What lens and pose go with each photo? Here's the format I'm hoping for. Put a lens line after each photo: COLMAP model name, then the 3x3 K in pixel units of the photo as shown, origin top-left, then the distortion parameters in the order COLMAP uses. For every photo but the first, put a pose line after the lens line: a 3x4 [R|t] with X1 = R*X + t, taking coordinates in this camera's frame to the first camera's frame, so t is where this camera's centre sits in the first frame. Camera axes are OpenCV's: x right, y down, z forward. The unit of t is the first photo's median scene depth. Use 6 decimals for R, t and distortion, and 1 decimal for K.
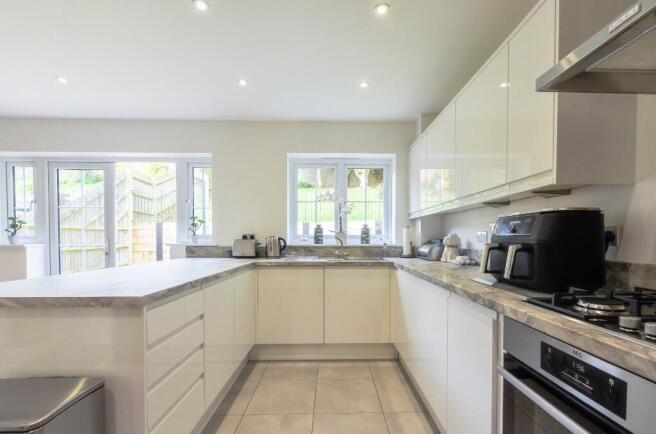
lens RADIAL K [[288.1, 0, 338.9], [0, 288.1, 245.7], [0, 0, 1]] dist [0.004212, -0.001158]
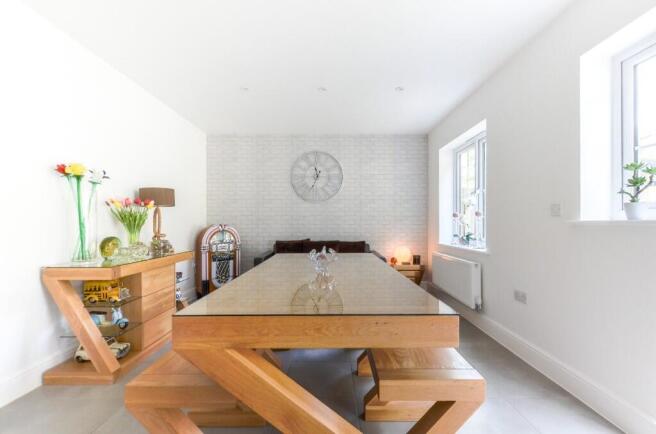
lens RADIAL K [[288.1, 0, 329.7], [0, 288.1, 223.7], [0, 0, 1]] dist [0.004212, -0.001158]
pose [[-0.024377, 0.004208, -0.999694, -0.662328], [-0.026493, 0.999637, 0.004854, 0.010743], [0.999352, 0.026603, -0.024257, 0.533339]]
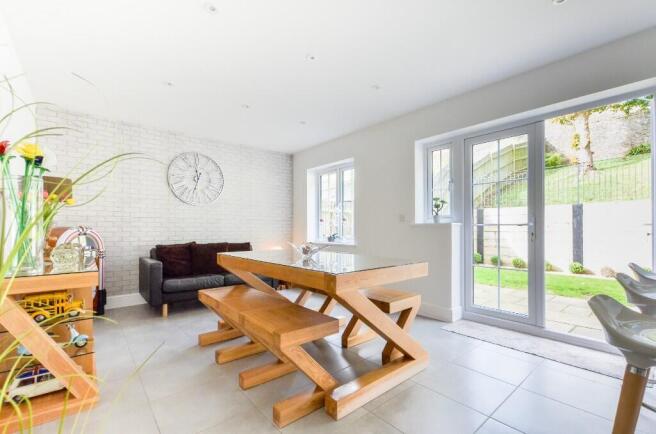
lens RADIAL K [[288.1, 0, 340.0], [0, 288.1, 229.2], [0, 0, 1]] dist [0.004212, -0.001158]
pose [[0.648256, -0.001430, -0.761421, -0.574751], [-0.019840, 0.999627, -0.018768, 0.042579], [0.761164, 0.027273, 0.647986, 0.063856]]
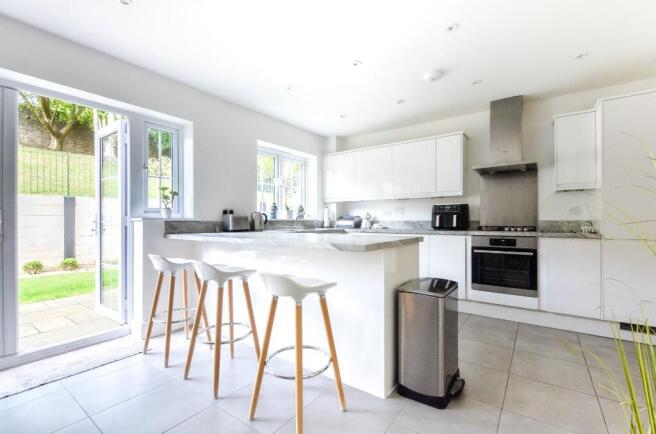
lens RADIAL K [[288.1, 0, 332.2], [0, 288.1, 219.0], [0, 0, 1]] dist [0.004212, -0.001158]
pose [[0.599171, 0.002432, 0.800617, -0.932102], [0.024274, 0.999480, -0.021203, 0.026165], [-0.800253, 0.032139, 0.598801, 0.085460]]
